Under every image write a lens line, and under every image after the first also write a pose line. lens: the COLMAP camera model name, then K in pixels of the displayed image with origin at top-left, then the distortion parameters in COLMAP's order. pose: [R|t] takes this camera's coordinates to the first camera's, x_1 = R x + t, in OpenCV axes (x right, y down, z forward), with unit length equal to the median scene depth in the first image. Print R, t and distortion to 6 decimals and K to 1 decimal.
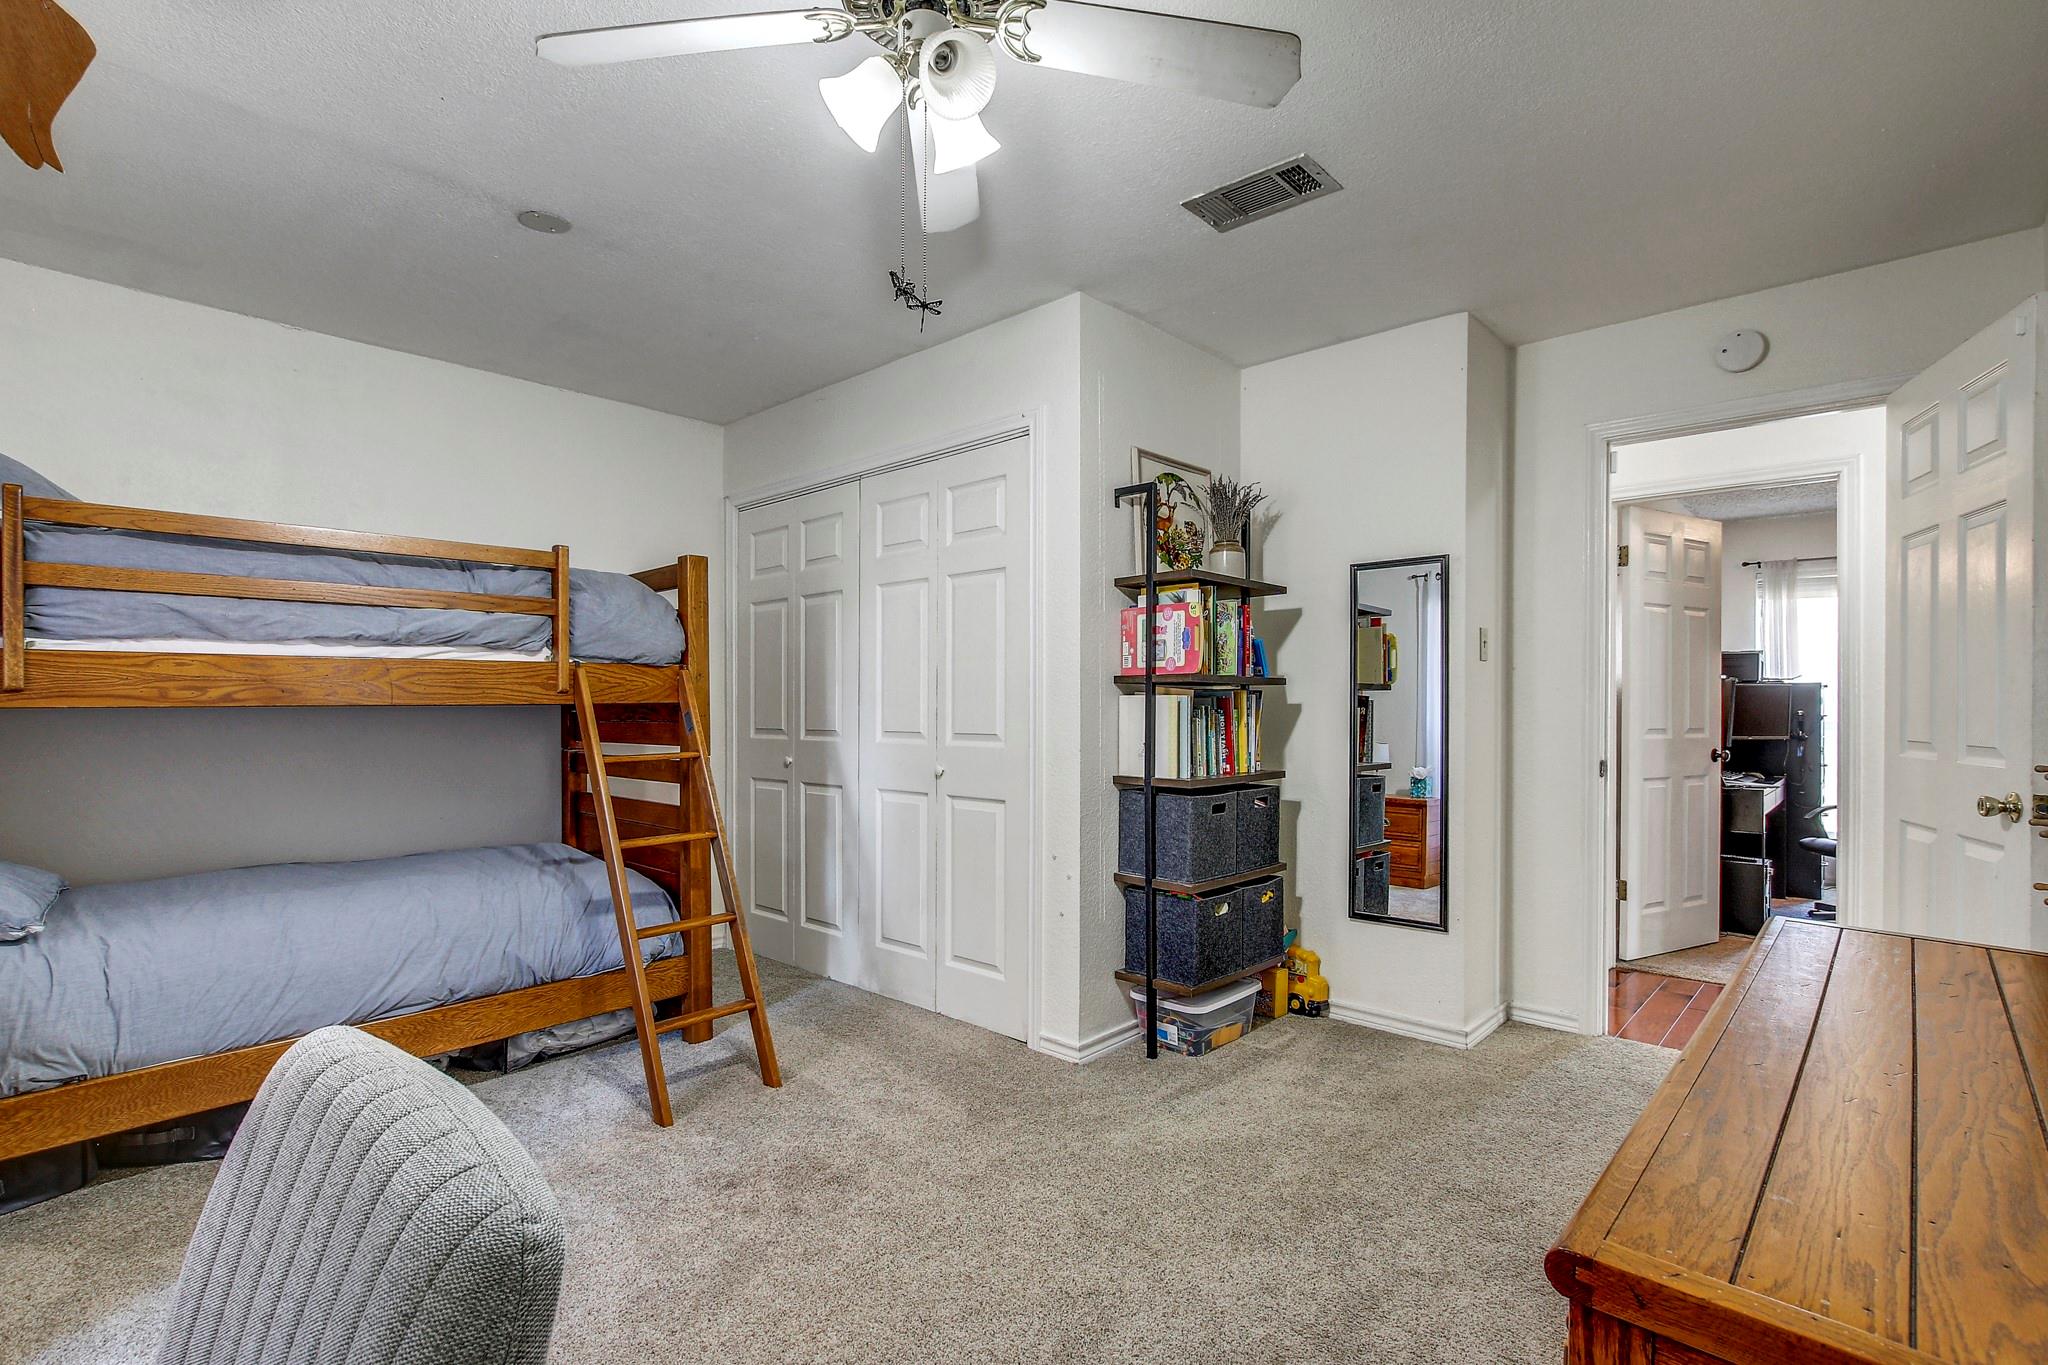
lens RADIAL K [[939.3, 0, 1036.1], [0, 939.3, 718.2], [0, 0, 1]] dist [-0.014121, 0.006885]
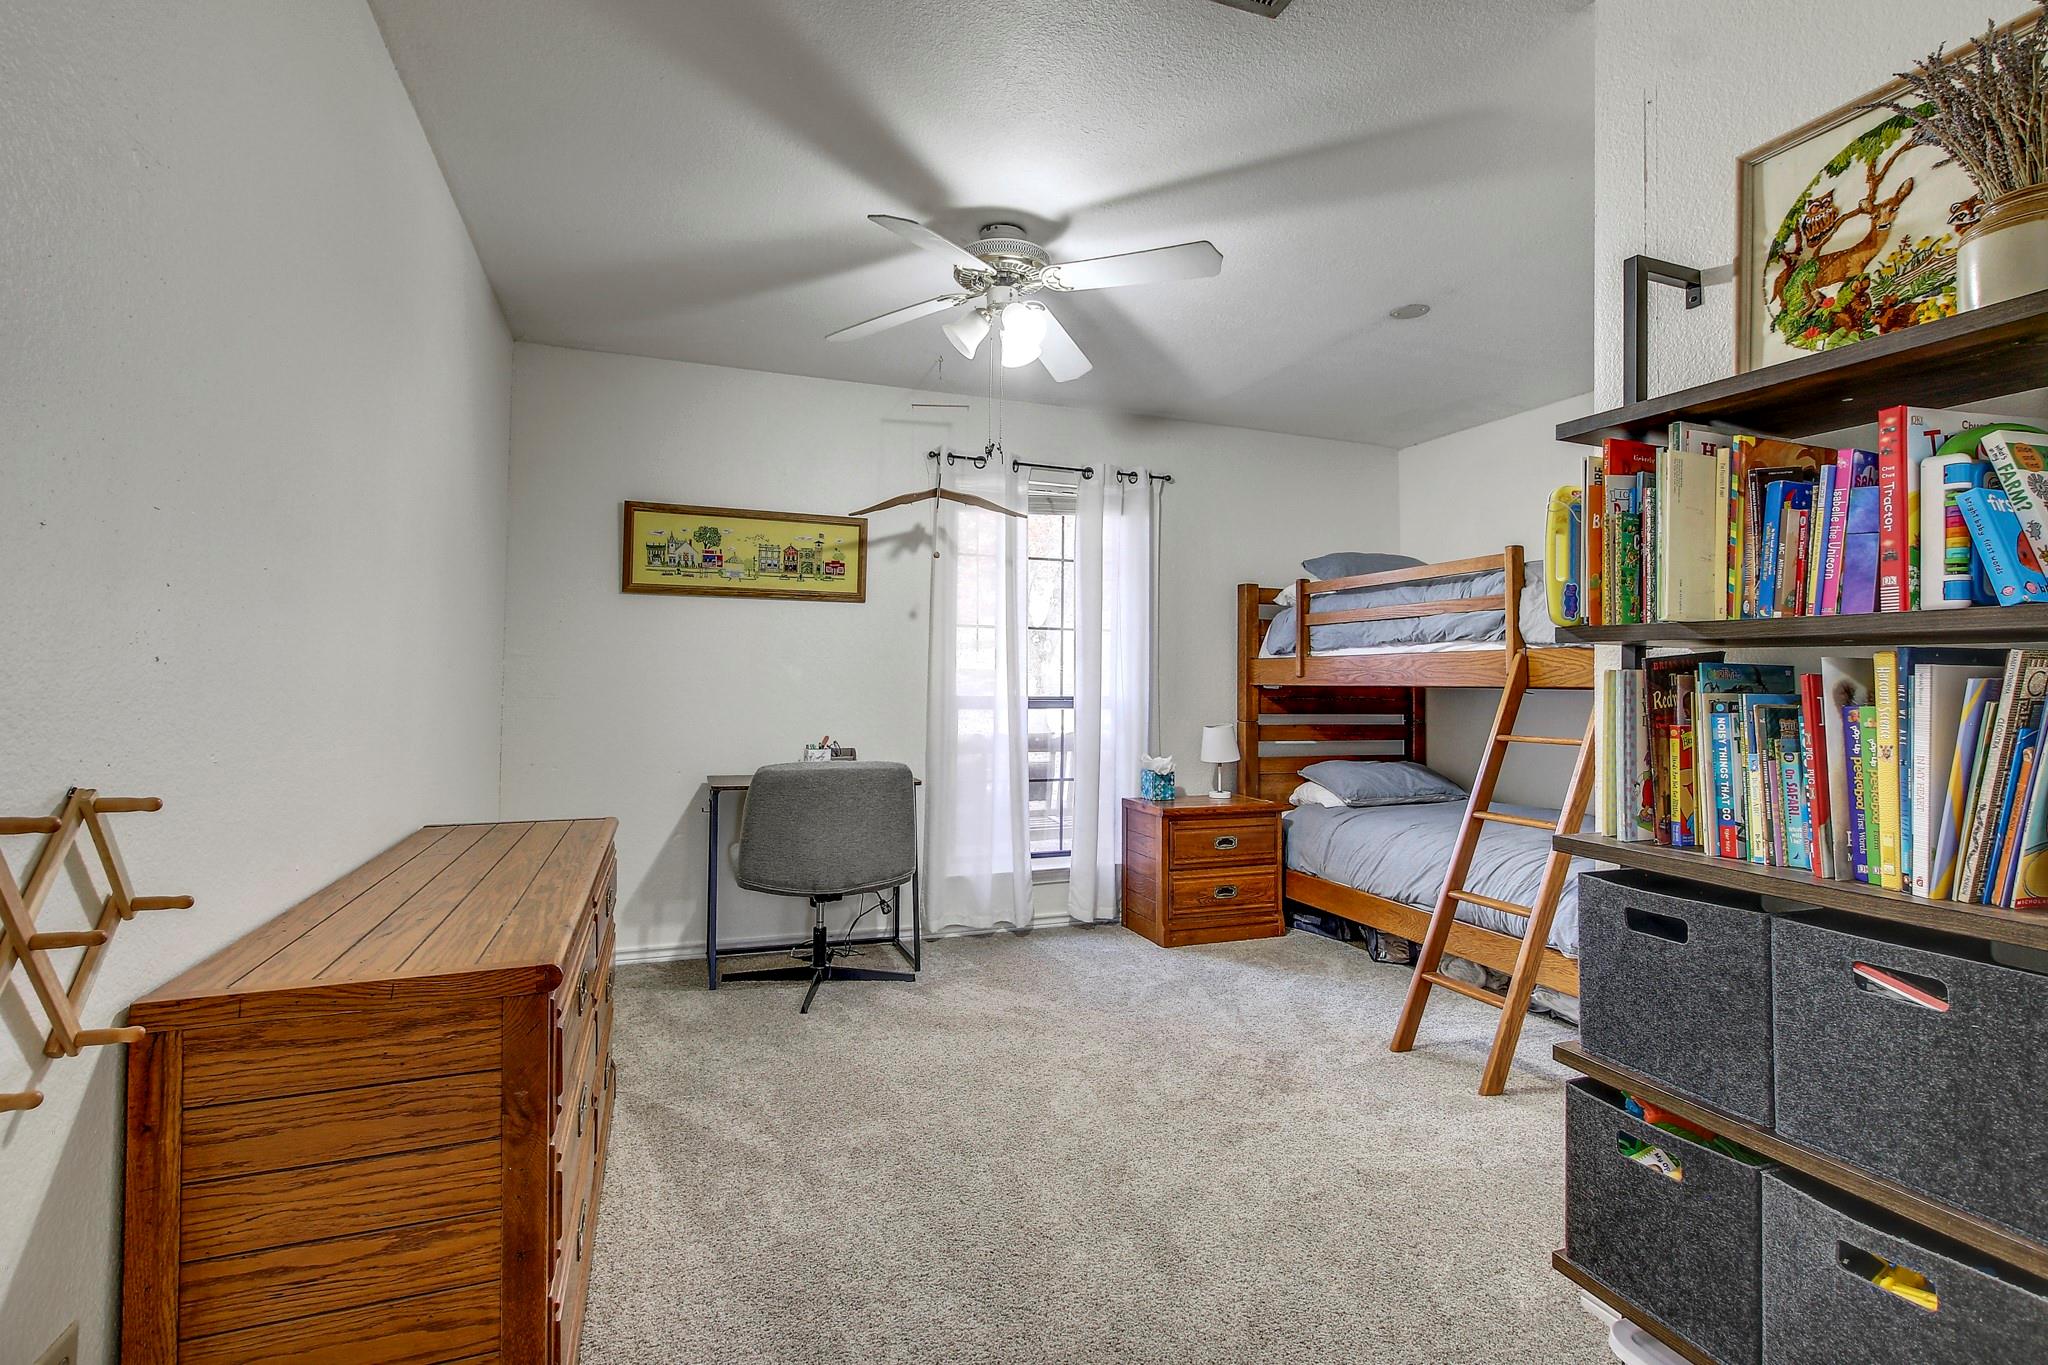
lens RADIAL K [[939.3, 0, 1022.1], [0, 939.3, 667.9], [0, 0, 1]] dist [-0.014121, 0.006885]
pose [[-0.439941, -0.016420, -0.897877, 0.678171], [-0.019423, 0.999773, -0.008766, -0.014700], [0.897817, 0.013583, -0.440160, 0.862470]]
